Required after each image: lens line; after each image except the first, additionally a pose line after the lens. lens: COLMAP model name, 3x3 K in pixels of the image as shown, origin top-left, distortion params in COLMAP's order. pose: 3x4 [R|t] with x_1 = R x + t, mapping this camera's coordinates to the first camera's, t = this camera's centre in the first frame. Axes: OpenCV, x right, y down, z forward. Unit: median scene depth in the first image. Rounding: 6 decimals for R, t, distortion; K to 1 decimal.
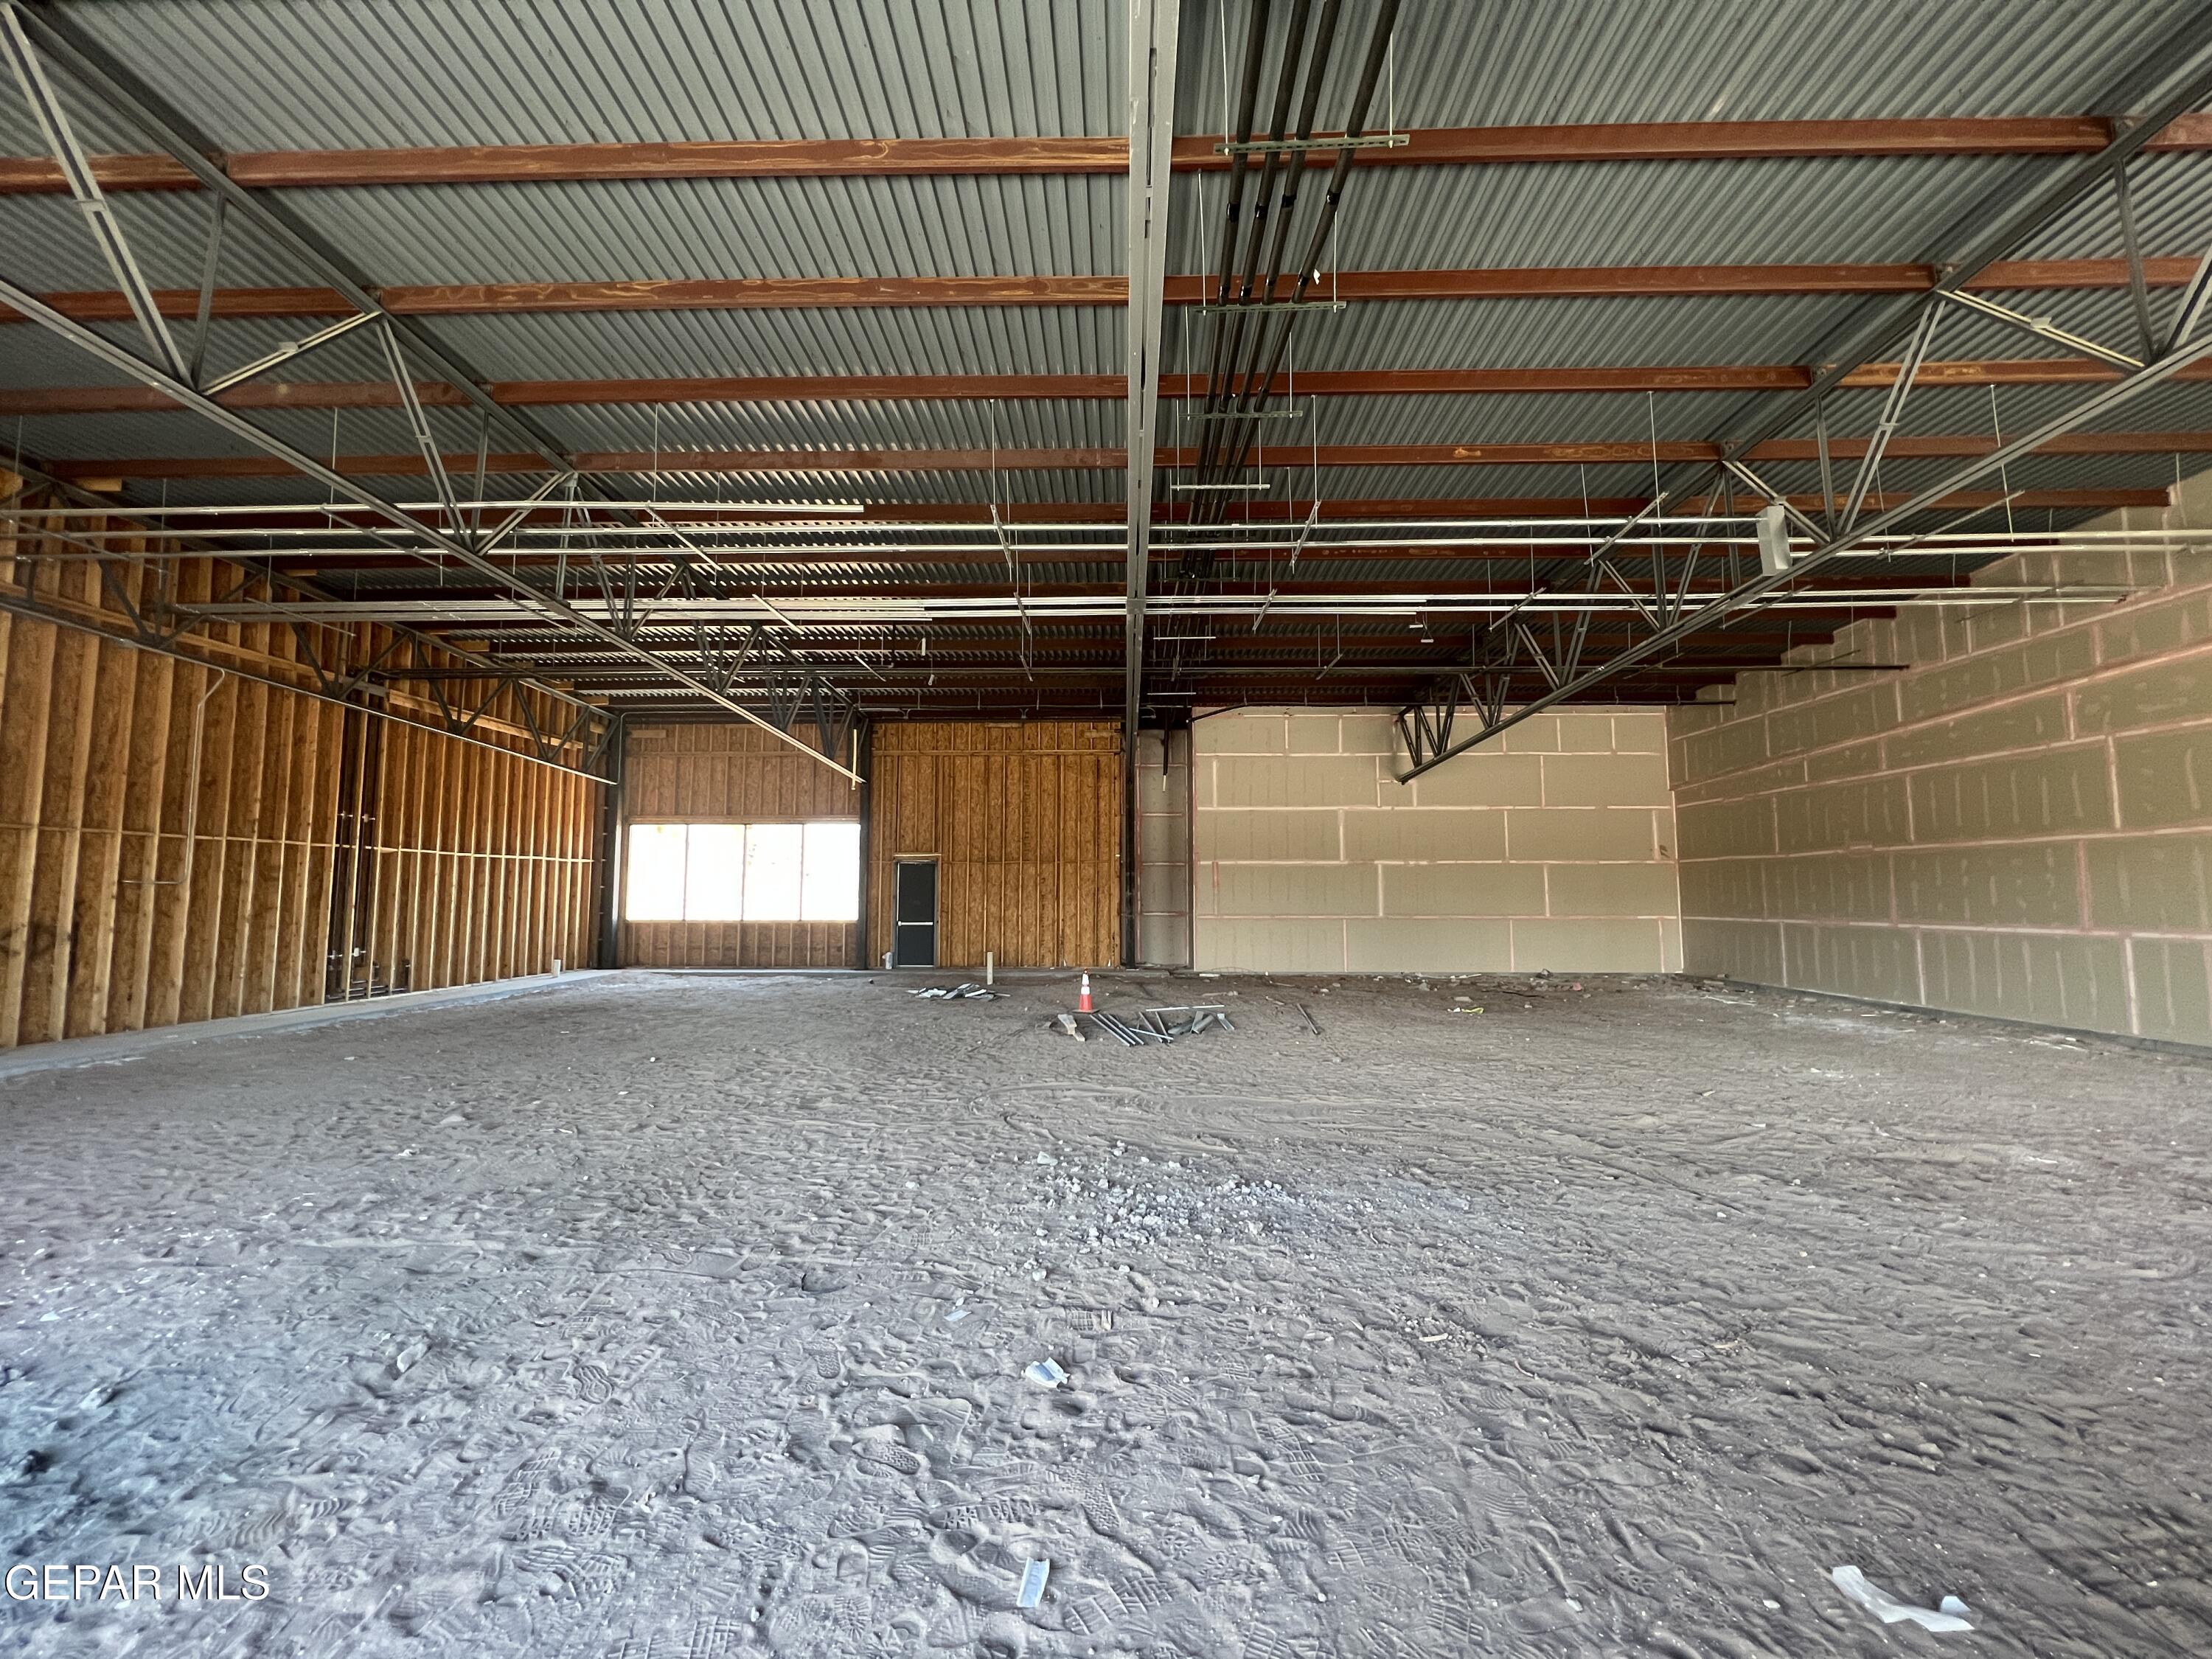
lens RADIAL K [[882.2, 0, 1105.3], [0, 882.2, 816.8], [0, 0, 1]] dist [0.008319, -0.000346]
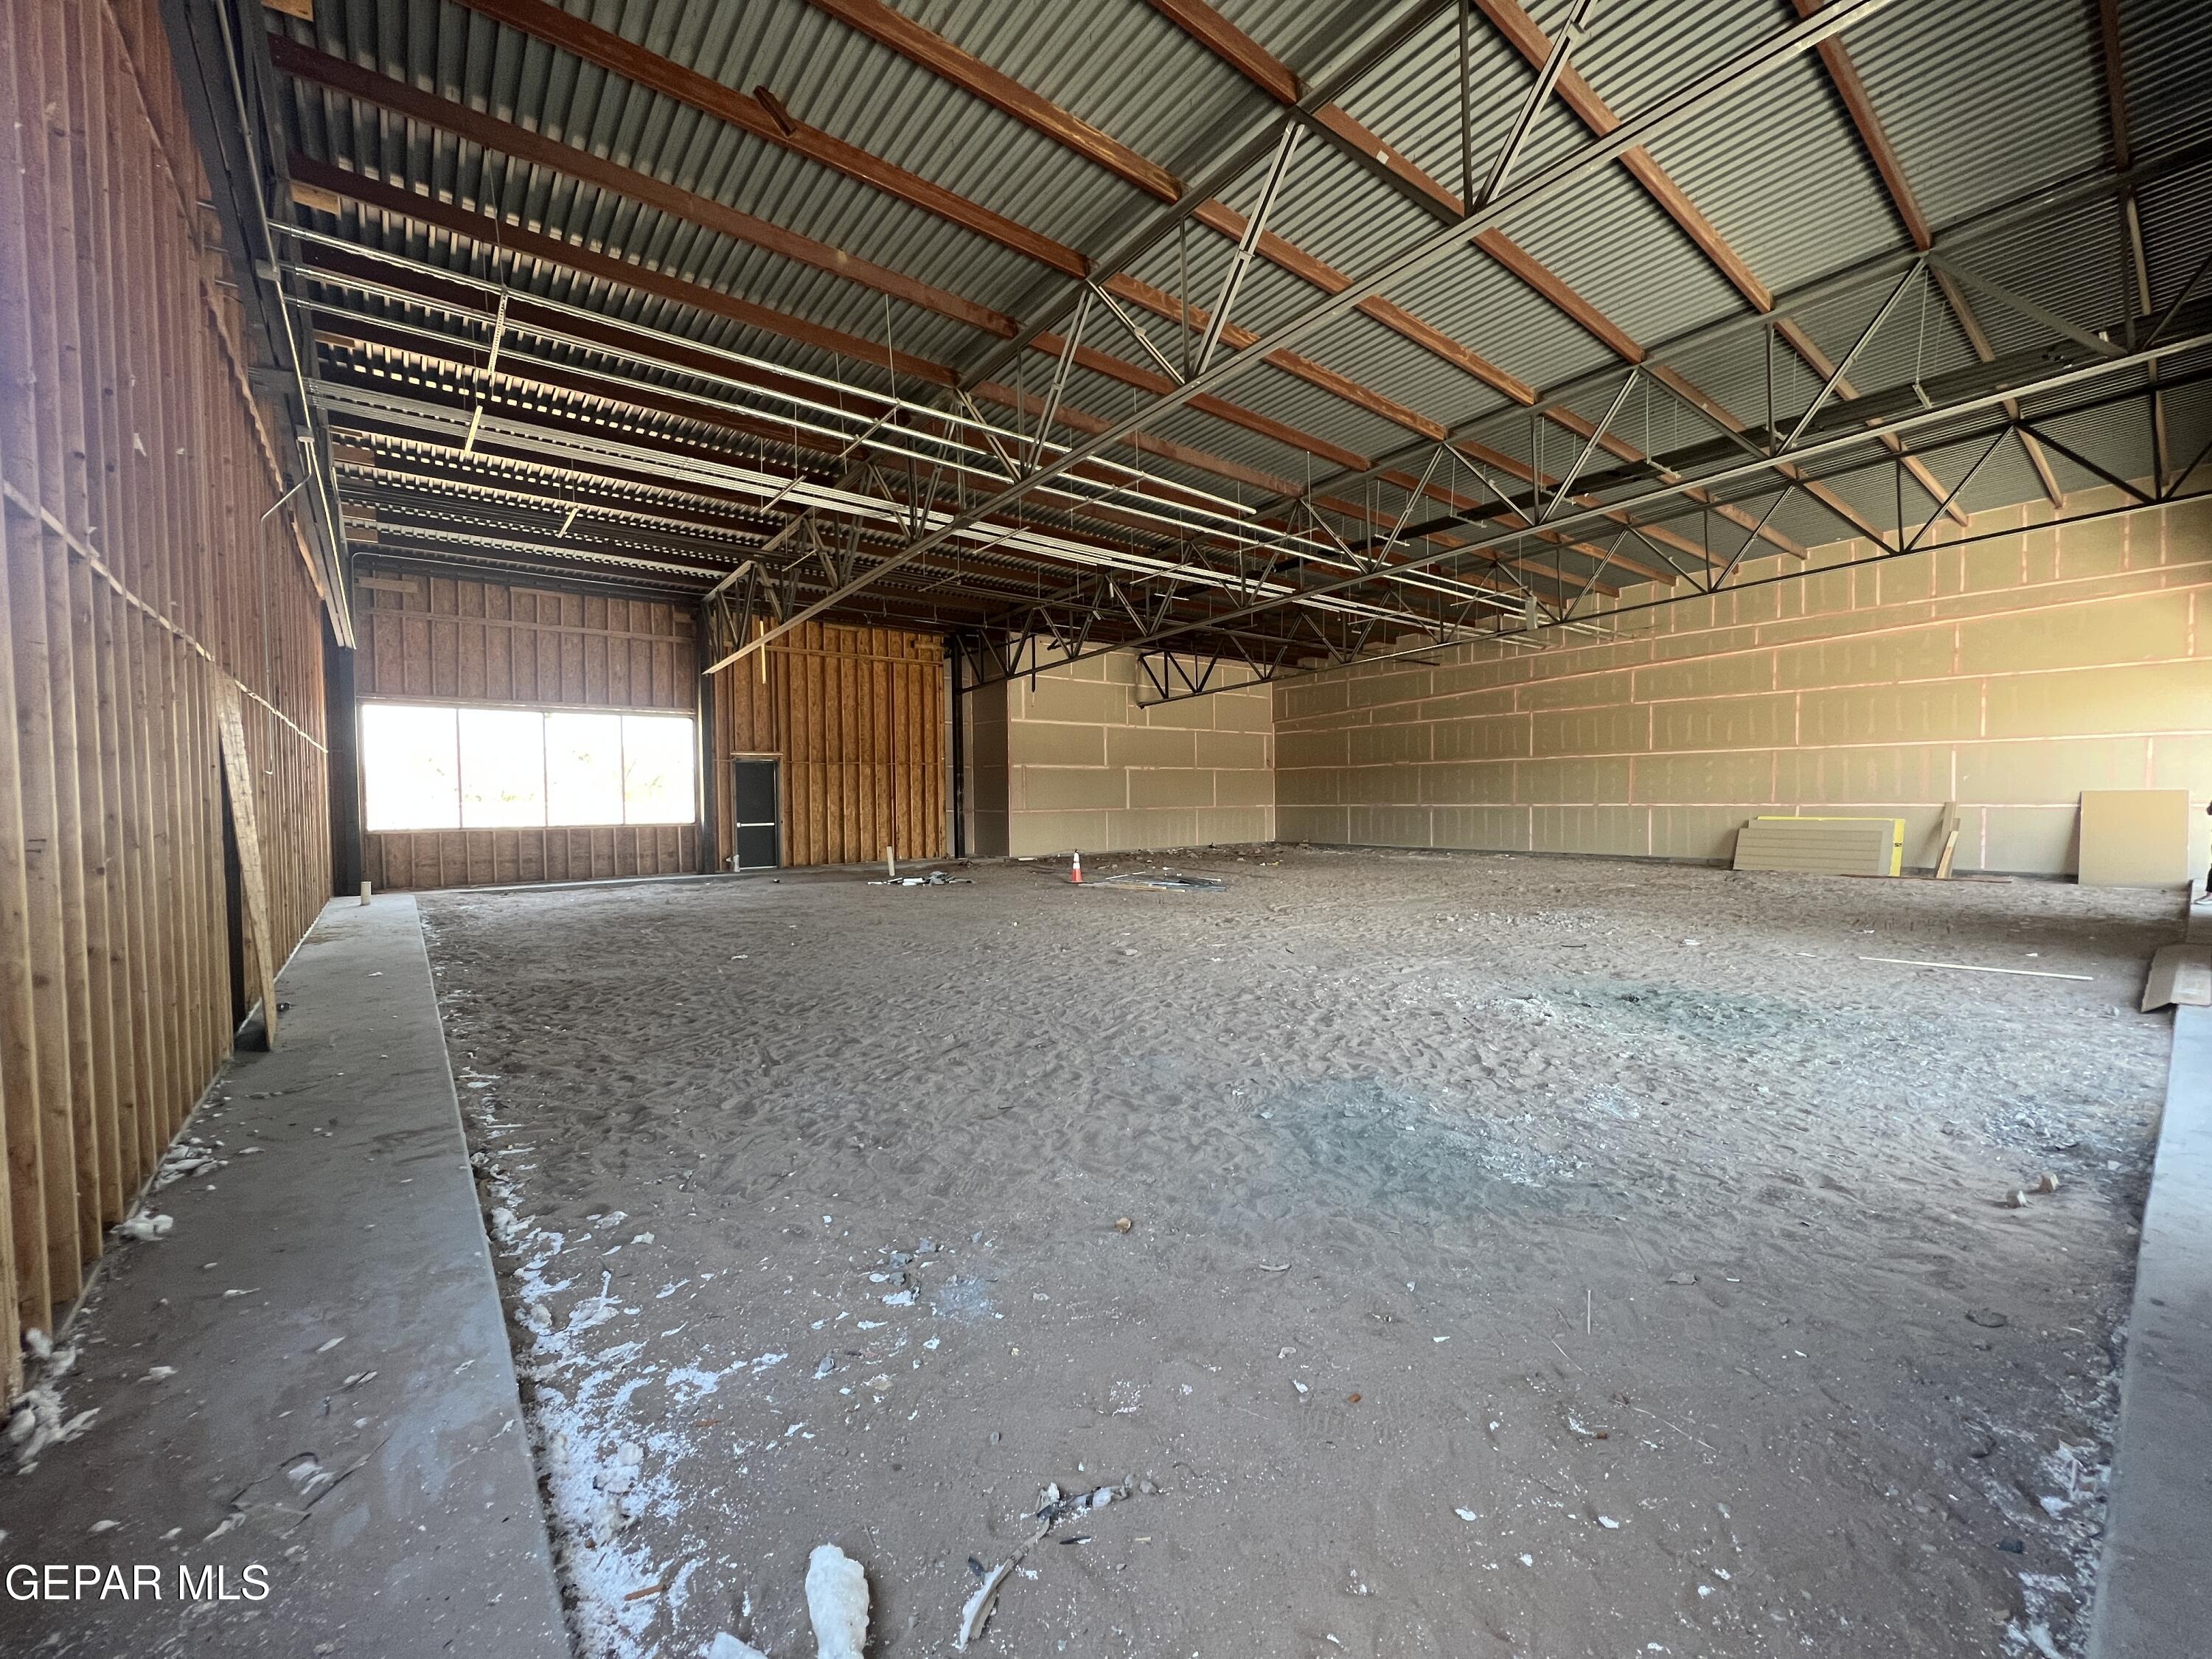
lens RADIAL K [[882.2, 0, 1110.6], [0, 882.2, 845.1], [0, 0, 1]] dist [0.008319, -0.000346]
pose [[0.766128, -0.043355, 0.641224, -0.553271], [-0.046905, 0.991289, 0.123066, 0.005349], [-0.640974, -0.124361, 0.757421, 0.004059]]
